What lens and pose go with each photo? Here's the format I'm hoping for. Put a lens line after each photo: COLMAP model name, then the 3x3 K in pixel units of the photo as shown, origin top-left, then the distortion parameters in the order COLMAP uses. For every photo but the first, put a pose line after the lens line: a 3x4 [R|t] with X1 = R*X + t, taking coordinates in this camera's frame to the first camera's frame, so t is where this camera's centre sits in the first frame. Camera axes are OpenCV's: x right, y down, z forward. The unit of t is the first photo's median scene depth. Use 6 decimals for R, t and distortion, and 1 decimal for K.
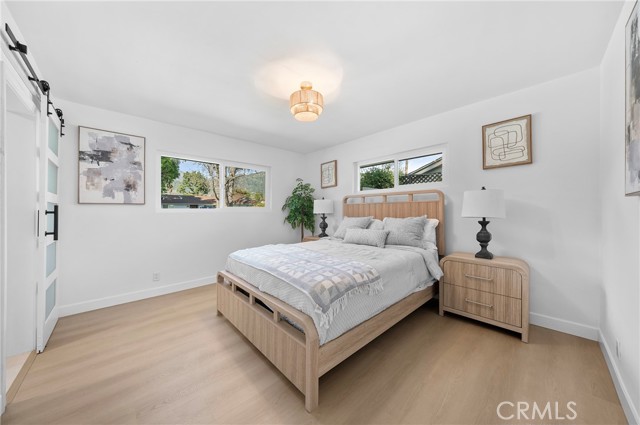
lens RADIAL K [[216.6, 0, 318.3], [0, 216.6, 210.0], [0, 0, 1]] dist [0.004527, -0.000941]
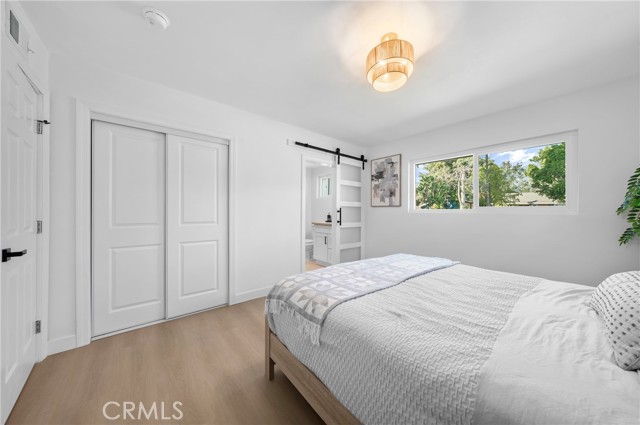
lens RADIAL K [[216.6, 0, 318.6], [0, 216.6, 212.2], [0, 0, 1]] dist [0.004527, -0.000941]
pose [[-0.067453, 0.010409, -0.997668, 0.570508], [-0.005268, 0.999928, 0.010789, -0.001817], [0.997709, 0.005983, -0.067393, 0.672610]]
